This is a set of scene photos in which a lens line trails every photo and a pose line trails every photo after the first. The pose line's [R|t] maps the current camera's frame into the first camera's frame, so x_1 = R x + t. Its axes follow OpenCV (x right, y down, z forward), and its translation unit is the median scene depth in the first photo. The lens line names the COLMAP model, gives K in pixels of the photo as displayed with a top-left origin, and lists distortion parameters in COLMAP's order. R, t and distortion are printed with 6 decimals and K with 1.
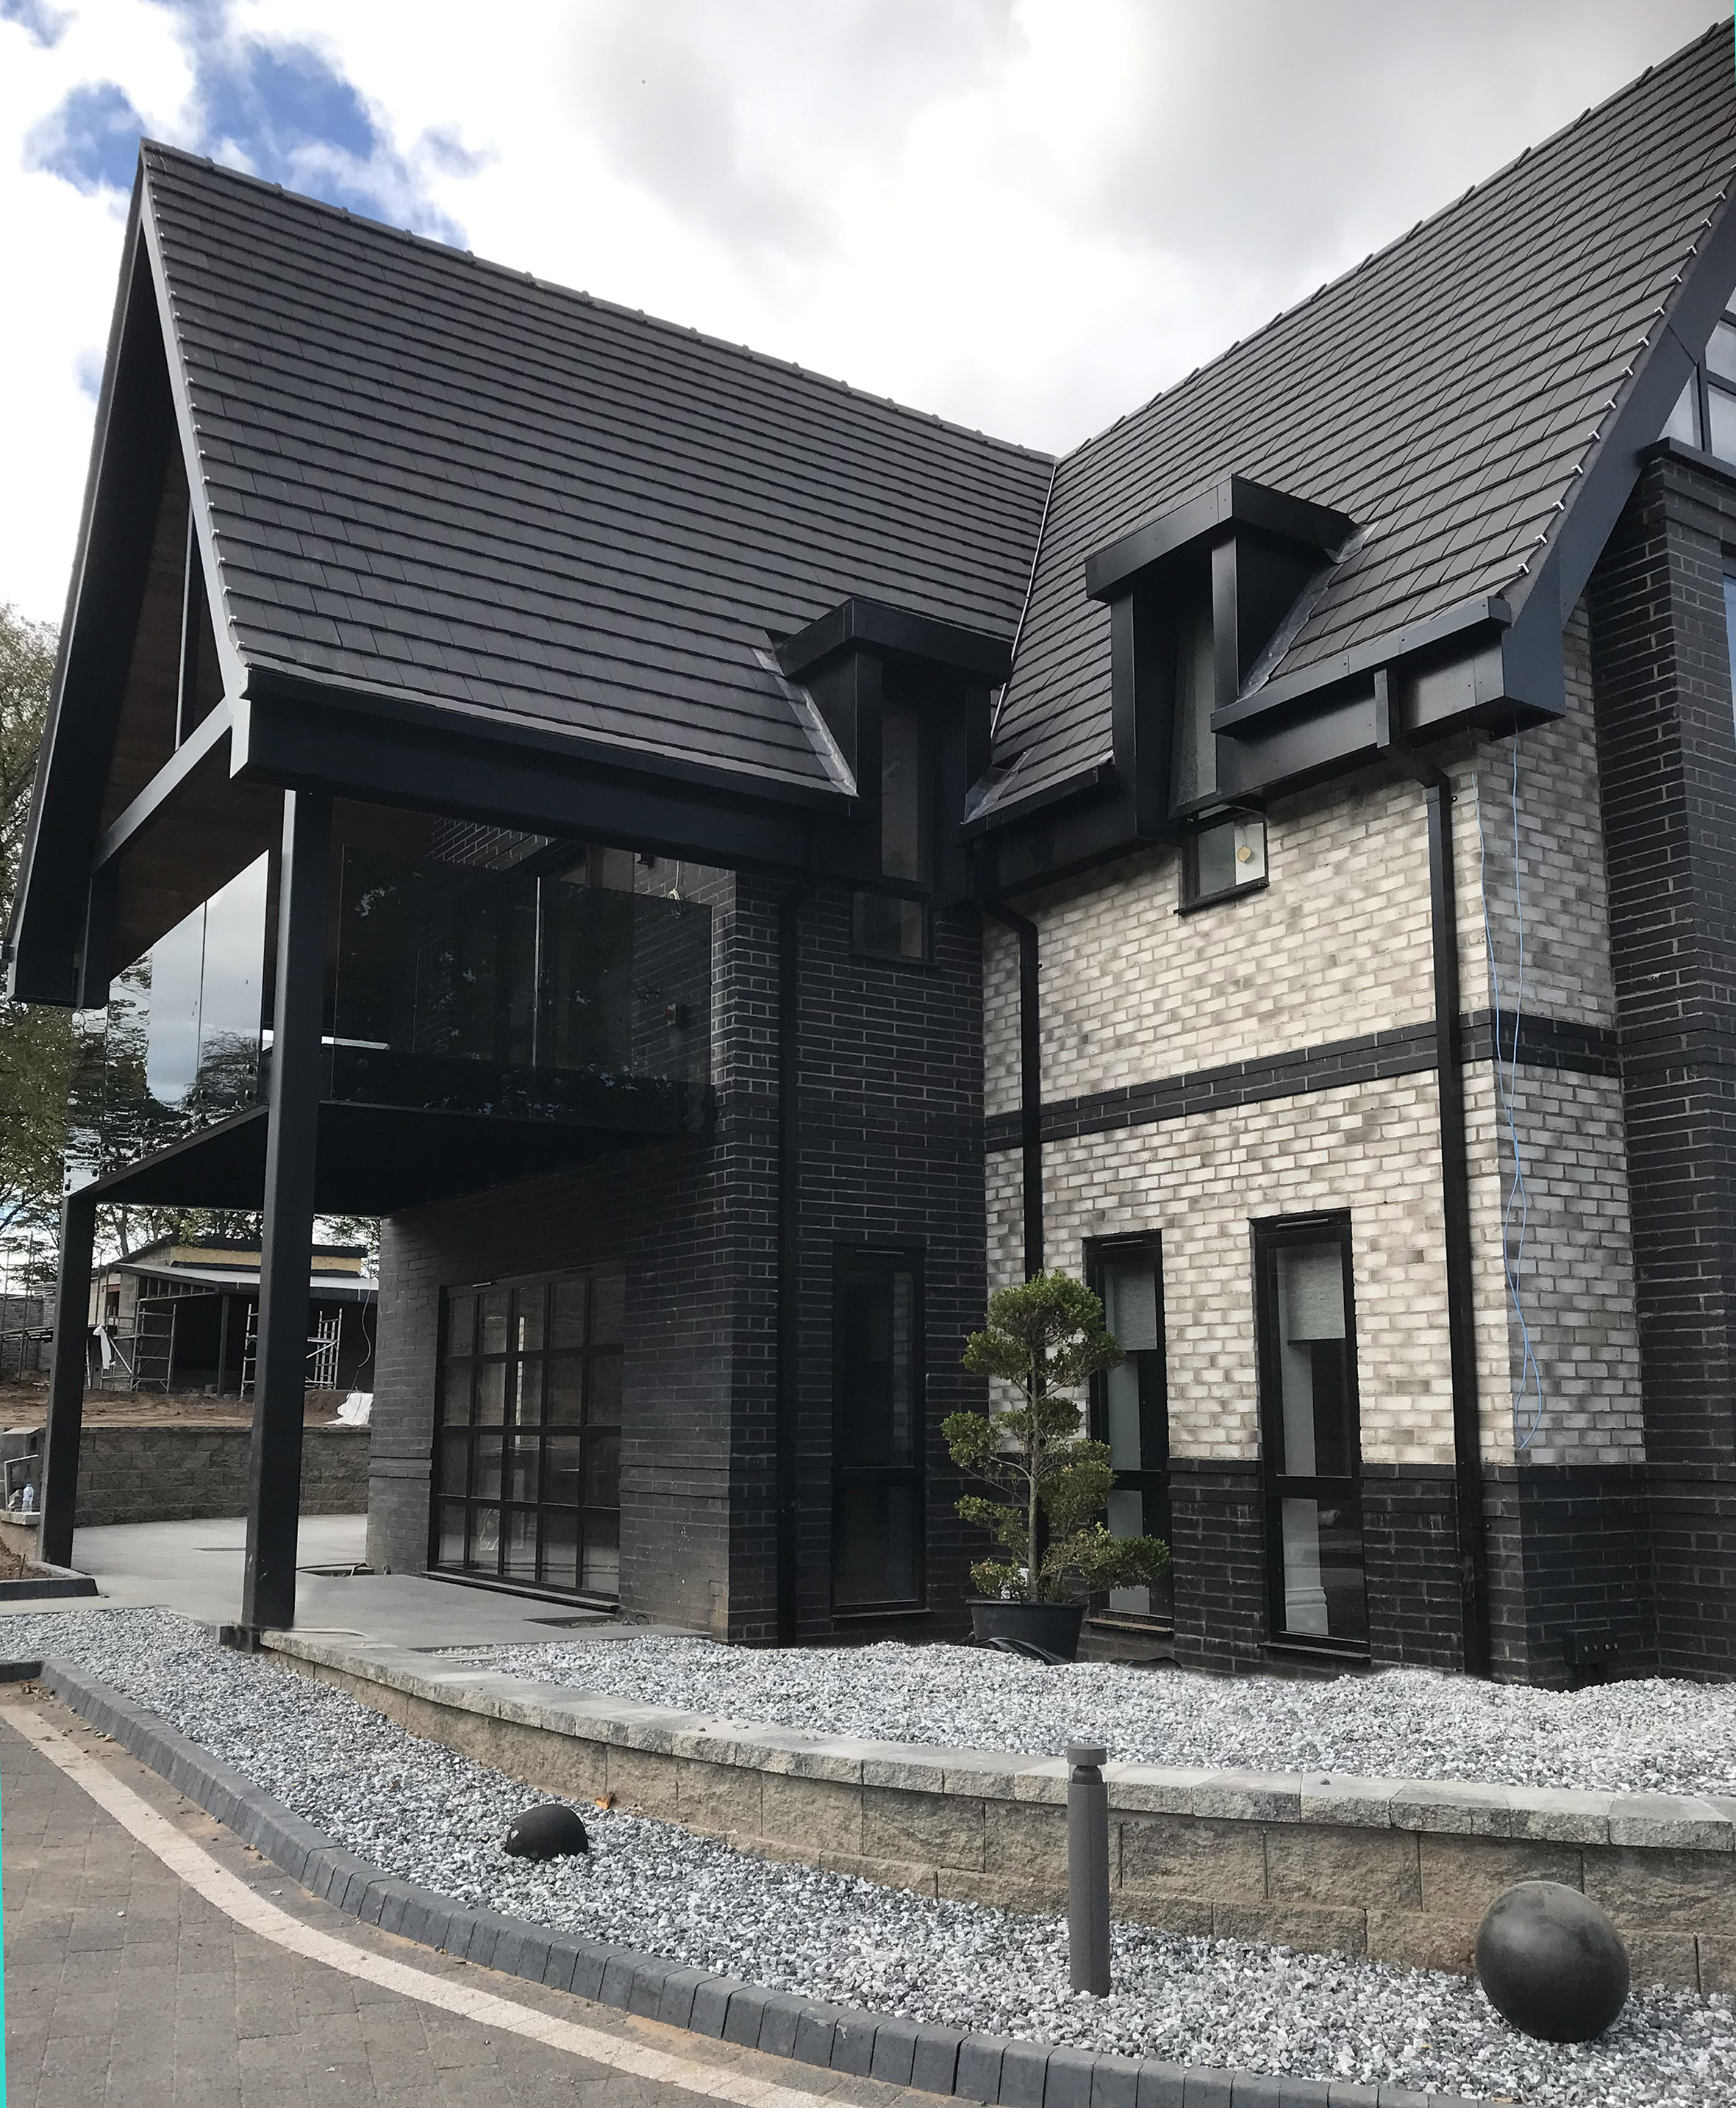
lens RADIAL K [[1883.2, 0, 871.3], [0, 1883.2, 1063.1], [0, 0, 1]] dist [-0.007810, -0.004653]
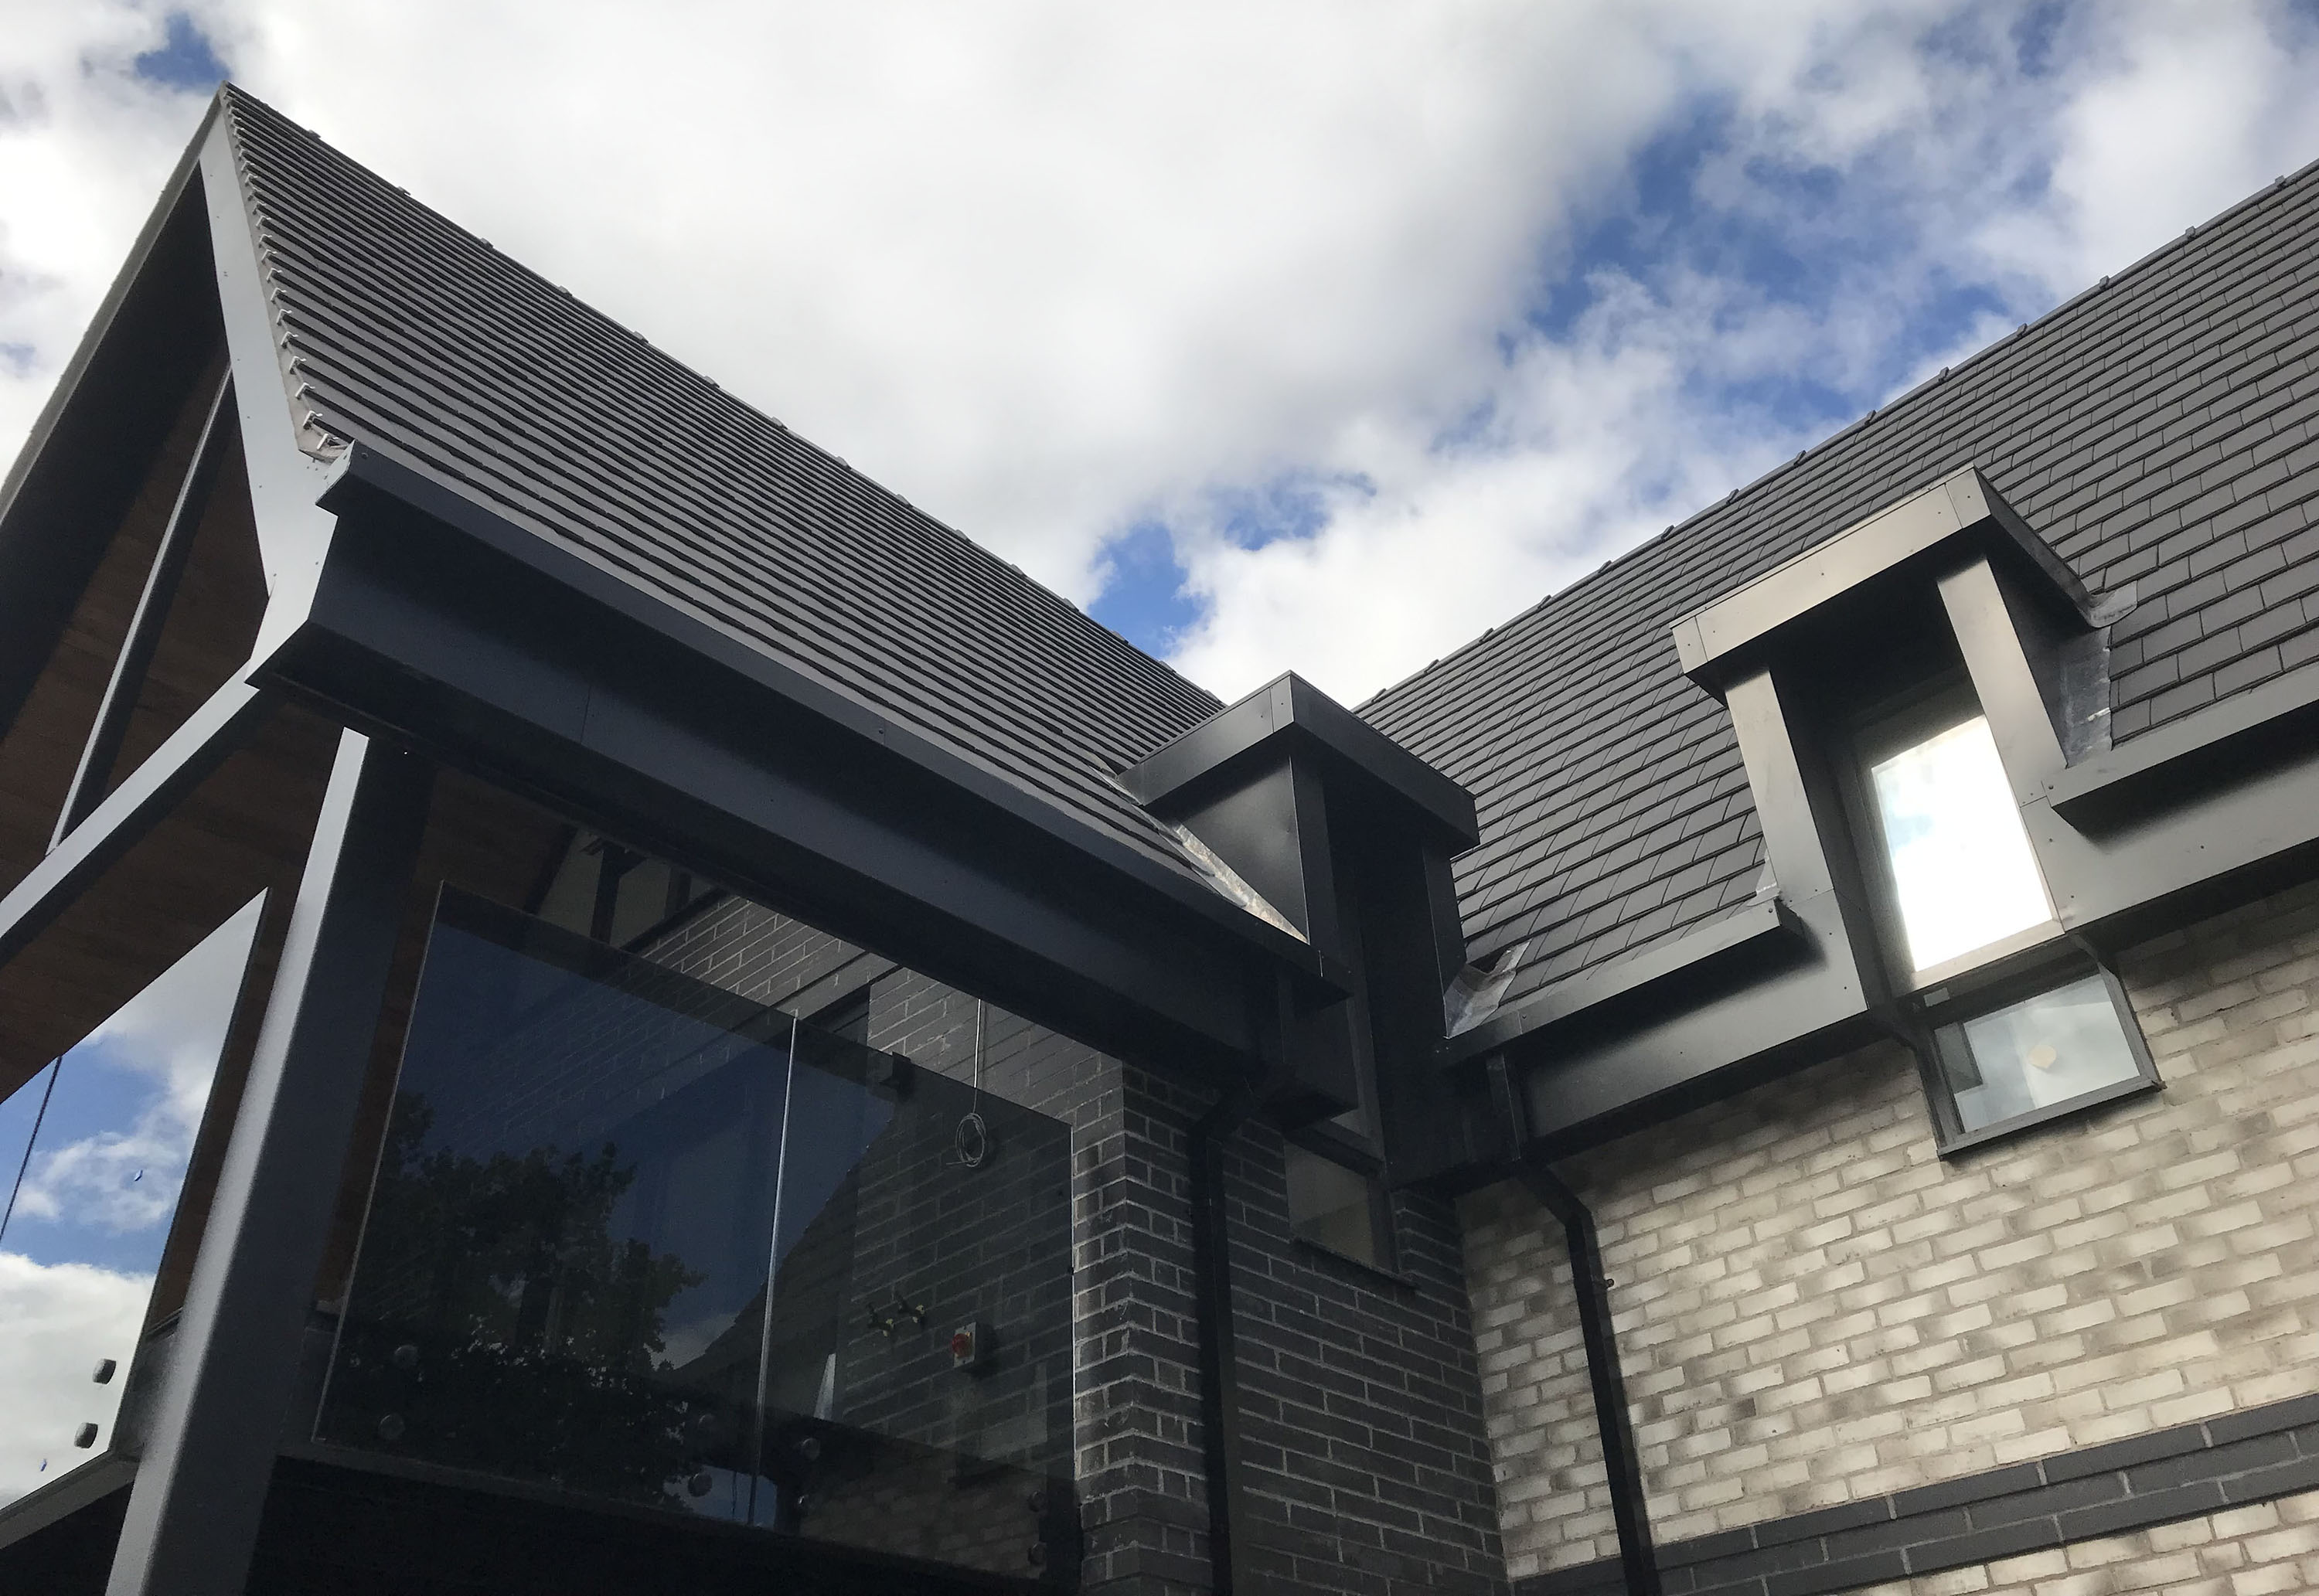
lens RADIAL K [[1904.4, 0, 1159.8], [0, 1904.4, 774.4], [0, 0, 1]] dist [0.058747, -0.037821]
pose [[0.973440, 0.096624, 0.207551, -0.185299], [0.000913, 0.904927, -0.425565, 0.058200], [-0.228939, 0.414452, 0.880805, 0.481272]]
